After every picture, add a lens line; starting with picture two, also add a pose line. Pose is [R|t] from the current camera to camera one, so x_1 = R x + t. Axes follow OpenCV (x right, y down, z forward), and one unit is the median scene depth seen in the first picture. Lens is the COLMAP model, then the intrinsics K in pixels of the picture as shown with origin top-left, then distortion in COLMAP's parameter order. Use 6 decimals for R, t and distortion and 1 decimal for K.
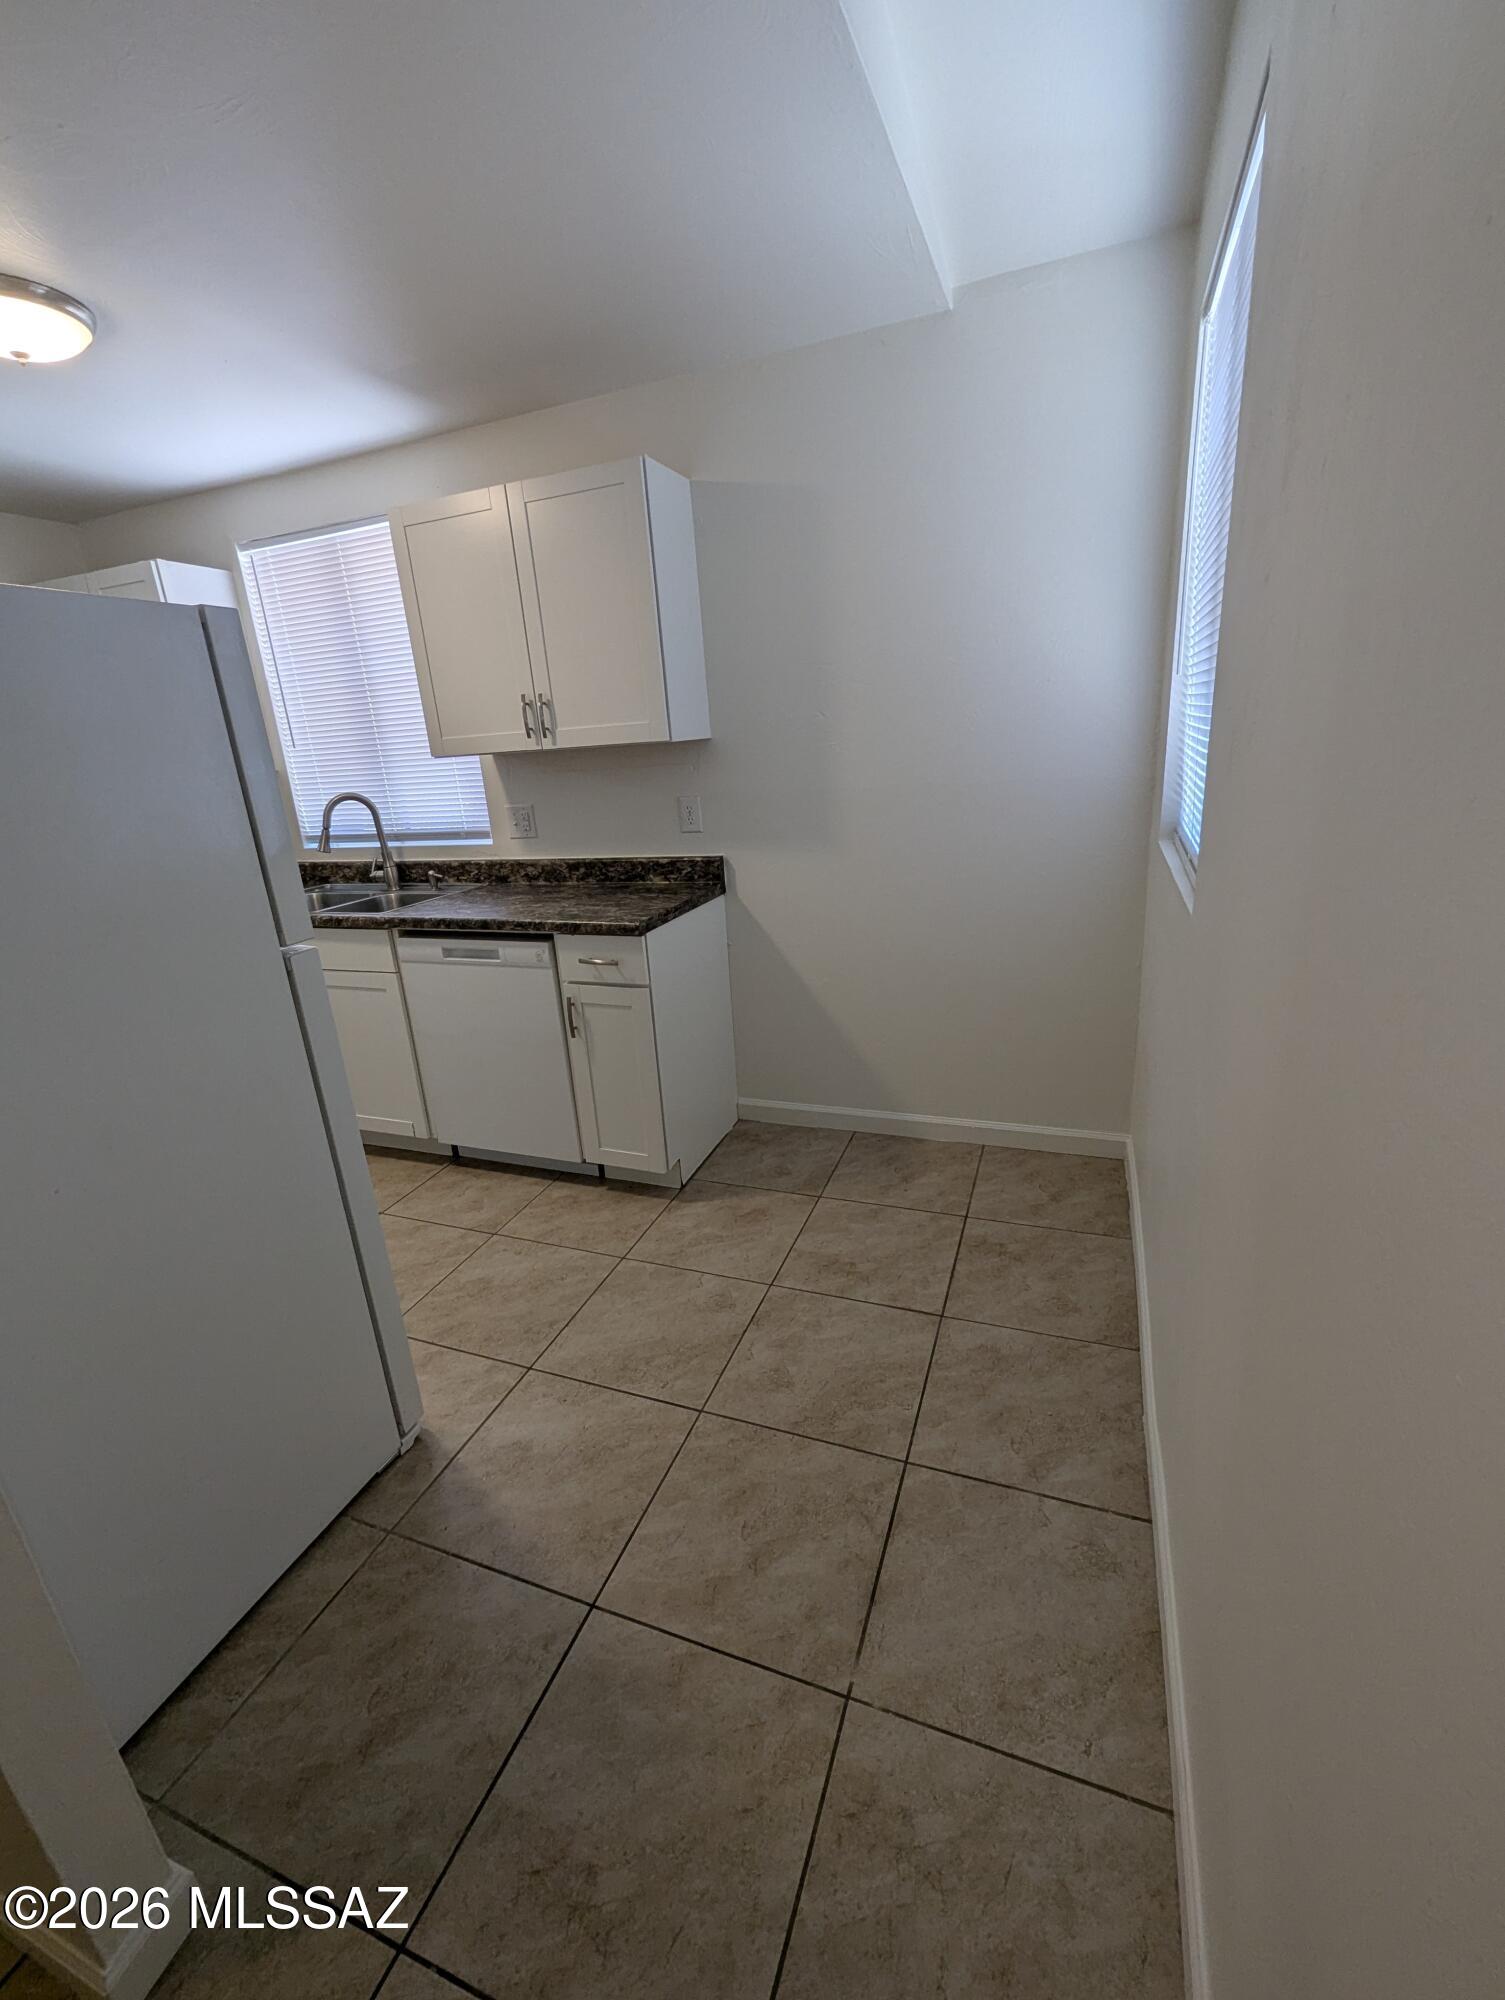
lens RADIAL K [[836.2, 0, 755.4], [0, 836.2, 994.4], [0, 0, 1]] dist [0.001995, -0.000013]
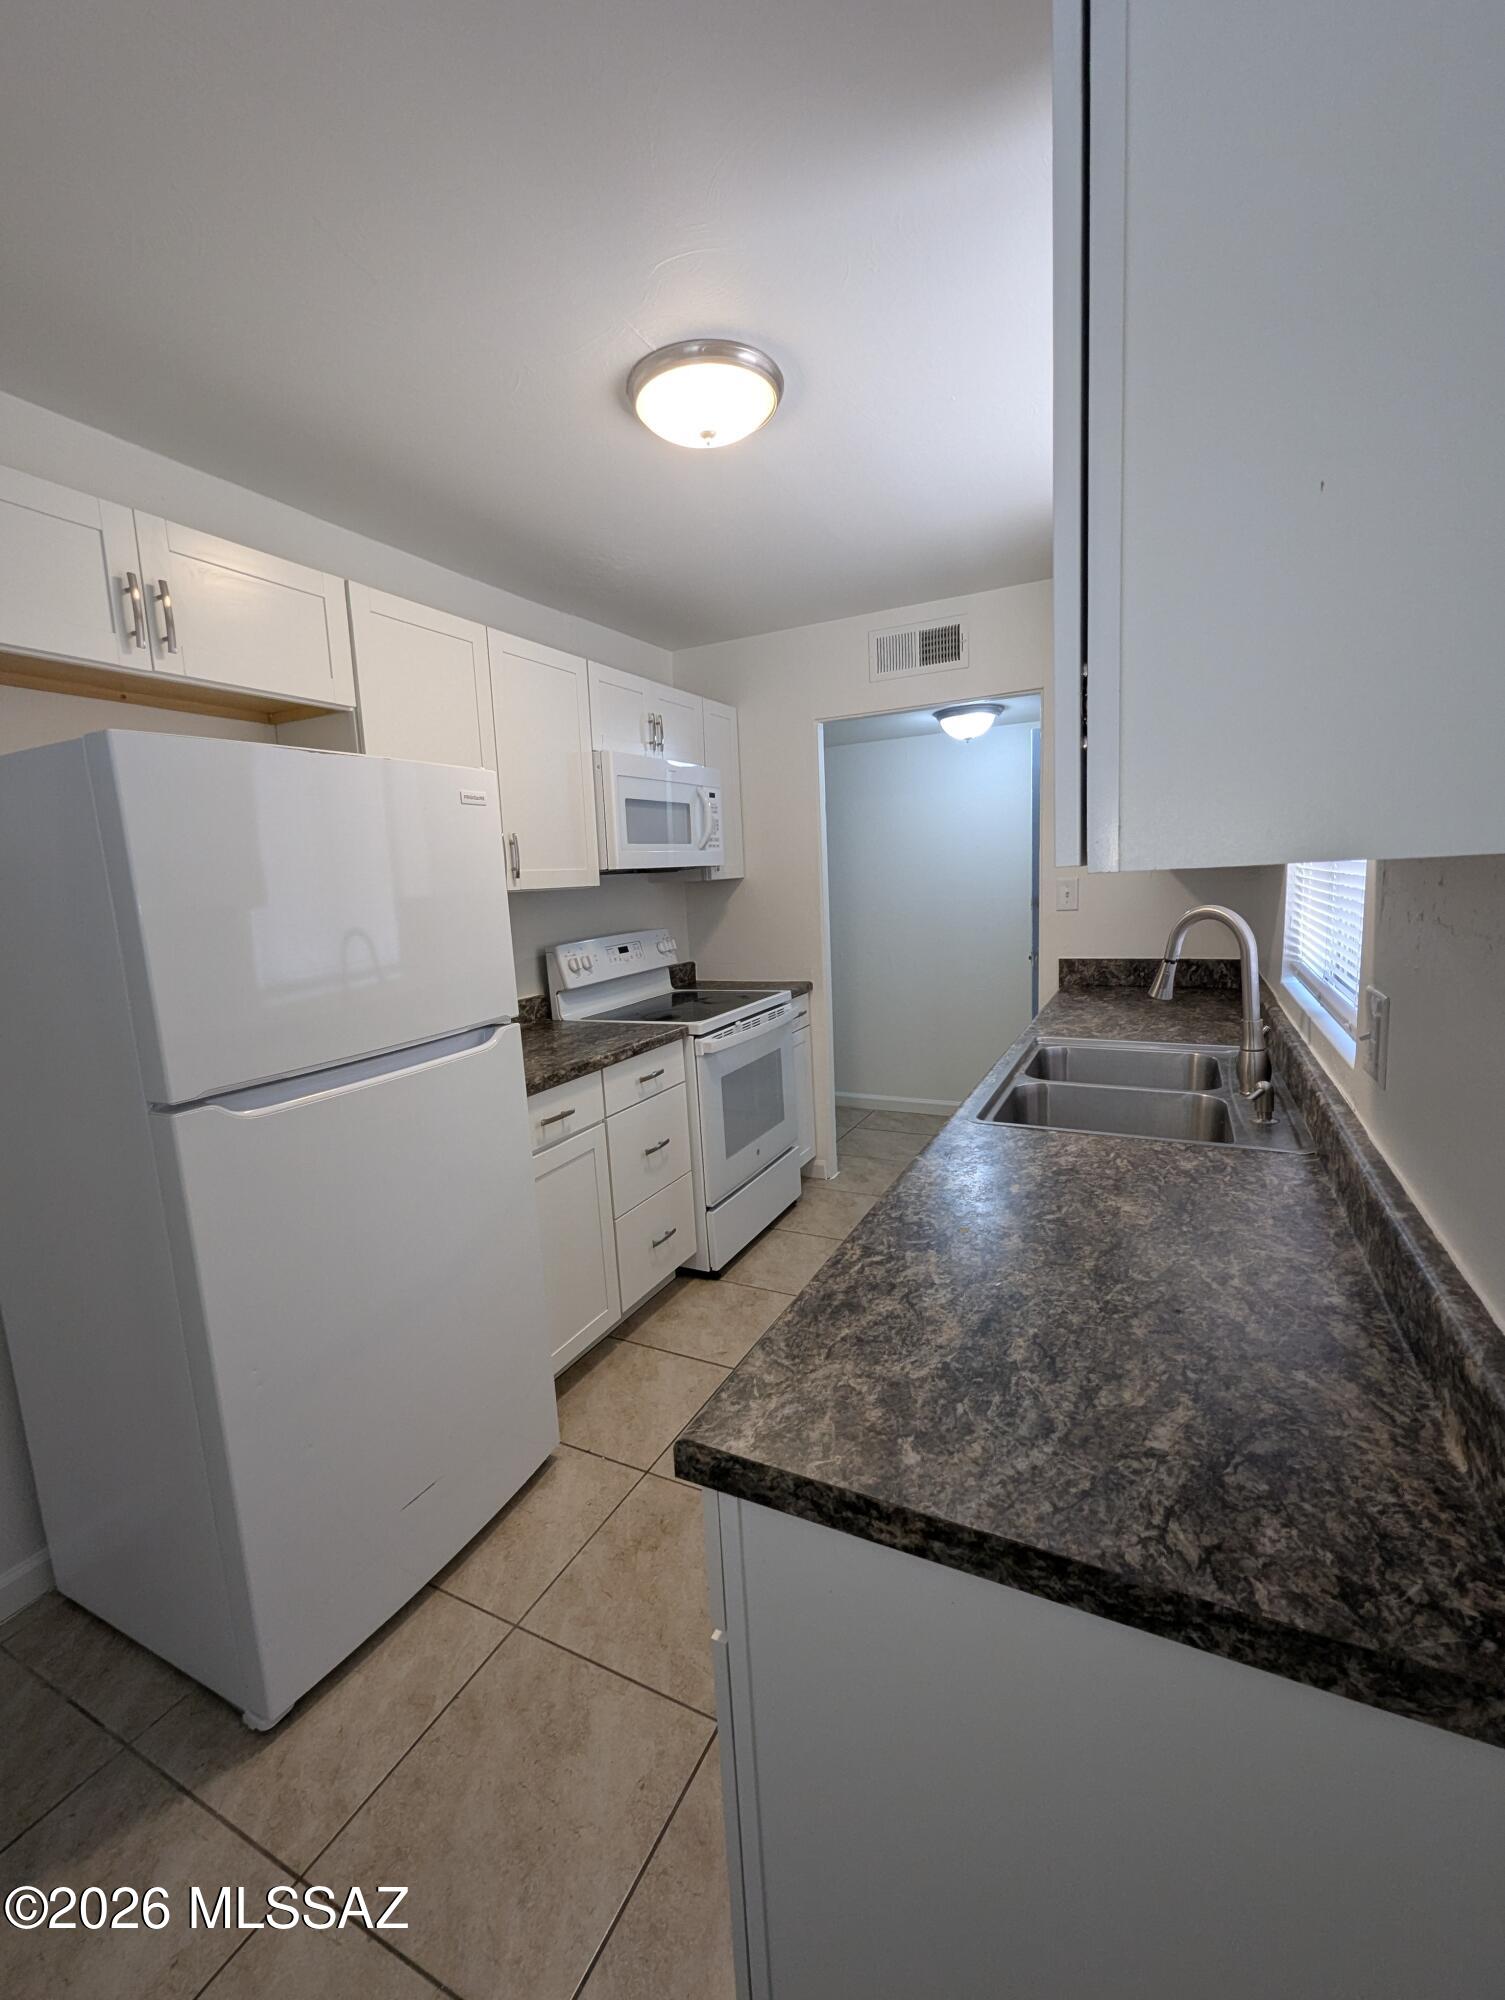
lens RADIAL K [[836.2, 0, 747.0], [0, 836.2, 1001.1], [0, 0, 1]] dist [0.001995, -0.000013]
pose [[-0.101961, 0.224006, -0.969240, 0.182322], [-0.252872, 0.936477, 0.243035, -0.477624], [0.962112, 0.269874, -0.038840, 1.482864]]
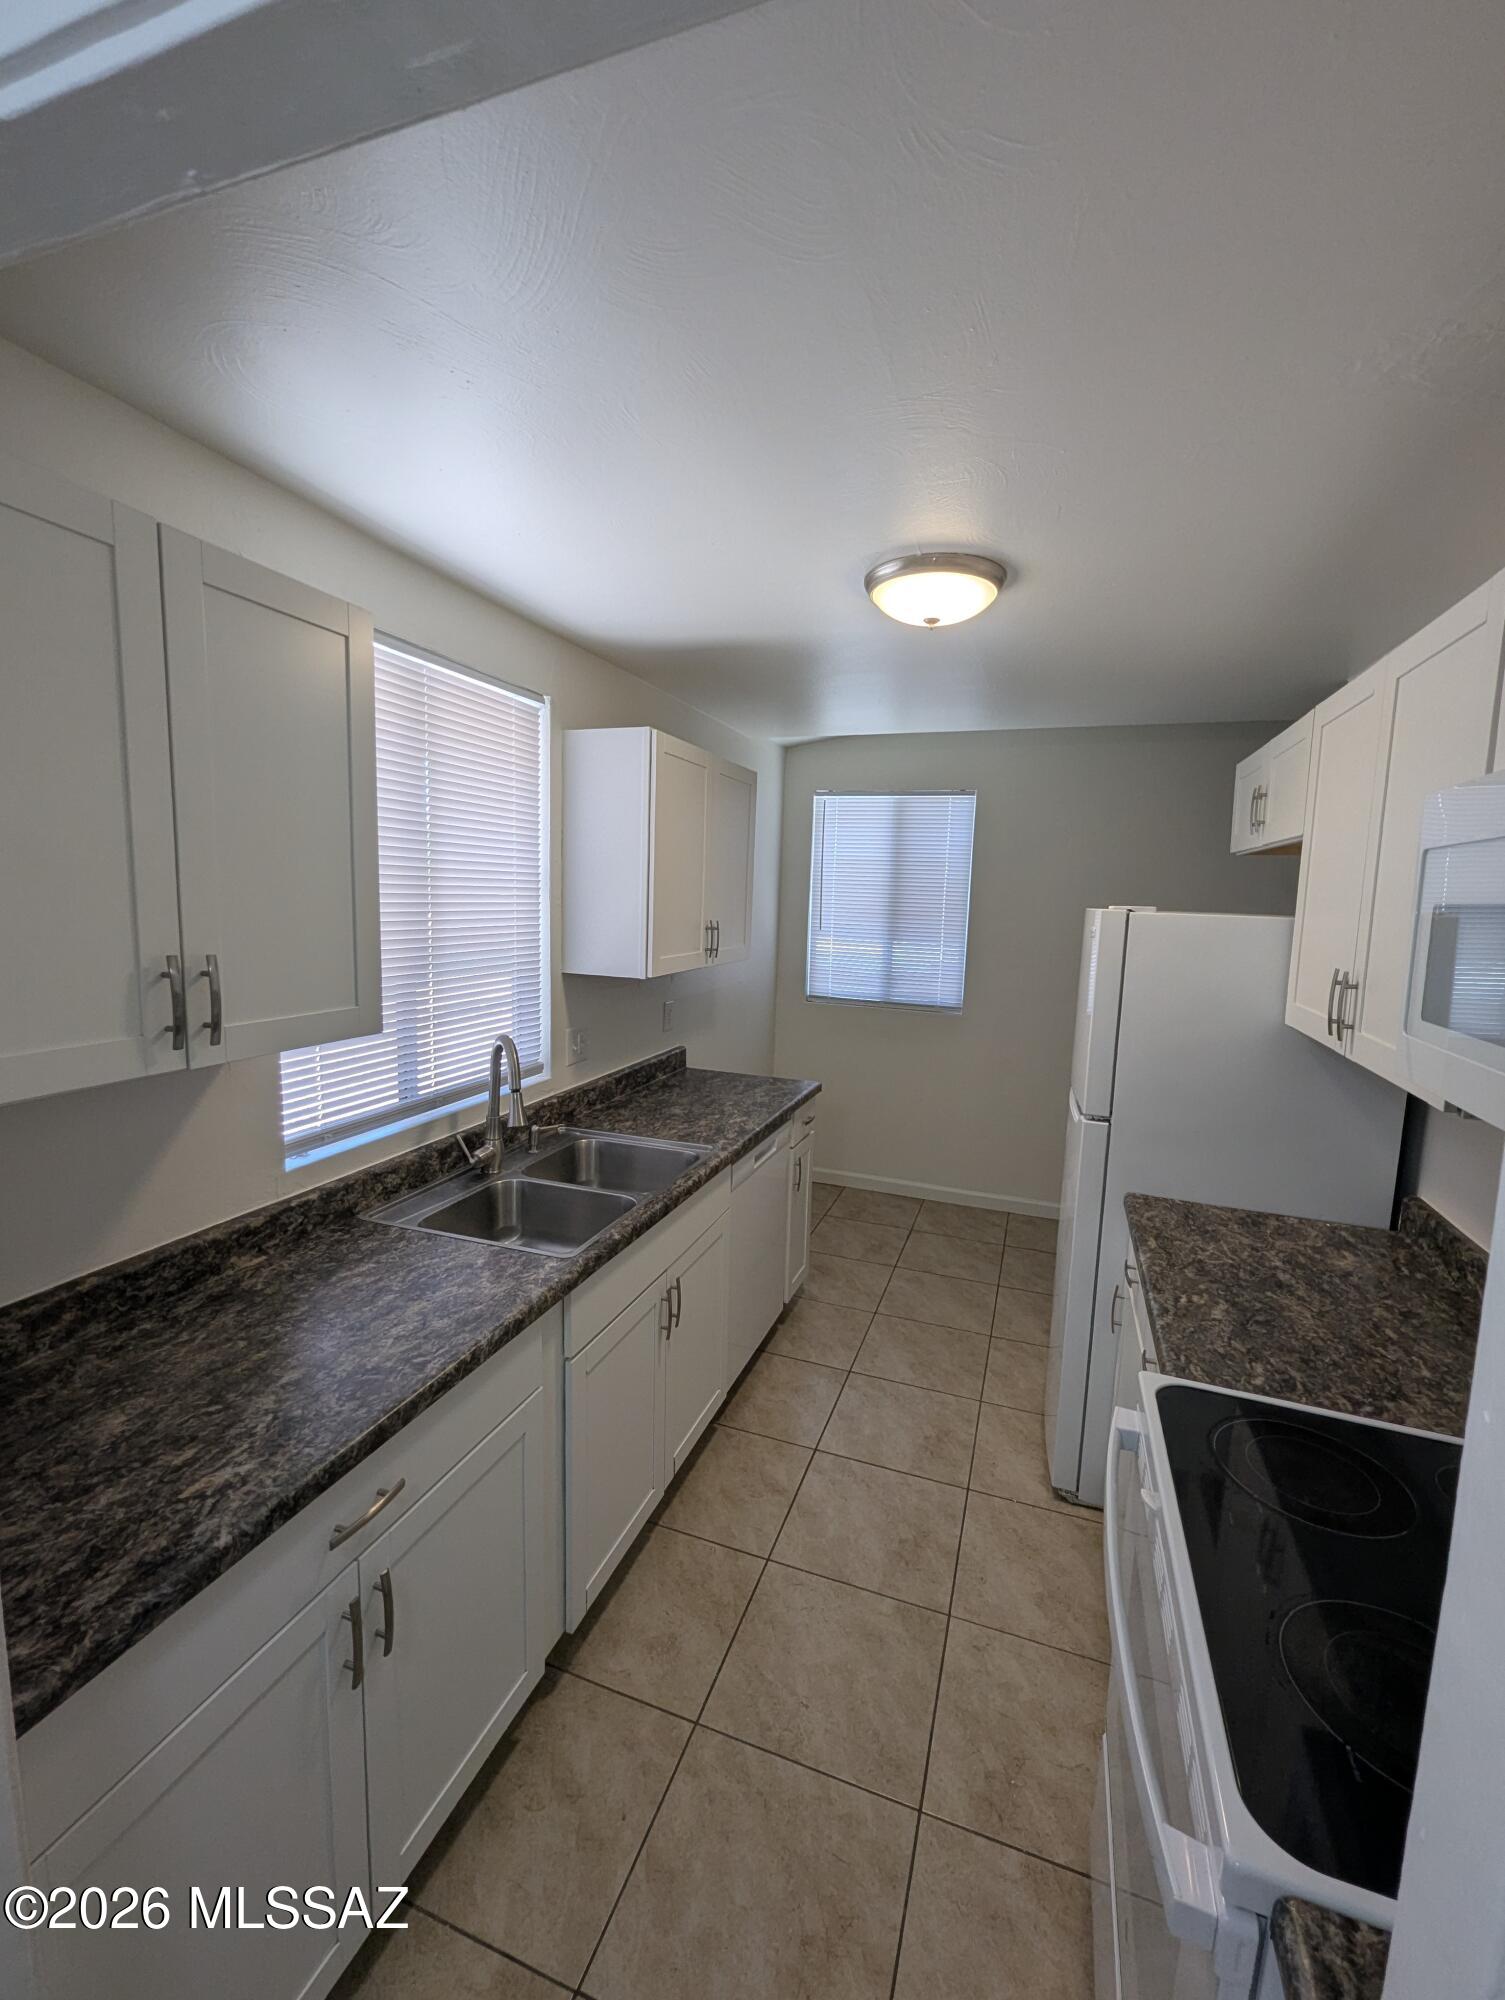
lens RADIAL K [[836.2, 0, 752.4], [0, 836.2, 999.2], [0, 0, 1]] dist [0.001995, -0.000013]
pose [[-0.022485, -0.058066, 0.998059, -2.324134], [0.279151, 0.958241, 0.062039, -0.509001], [-0.959984, 0.280005, -0.005337, 1.613144]]
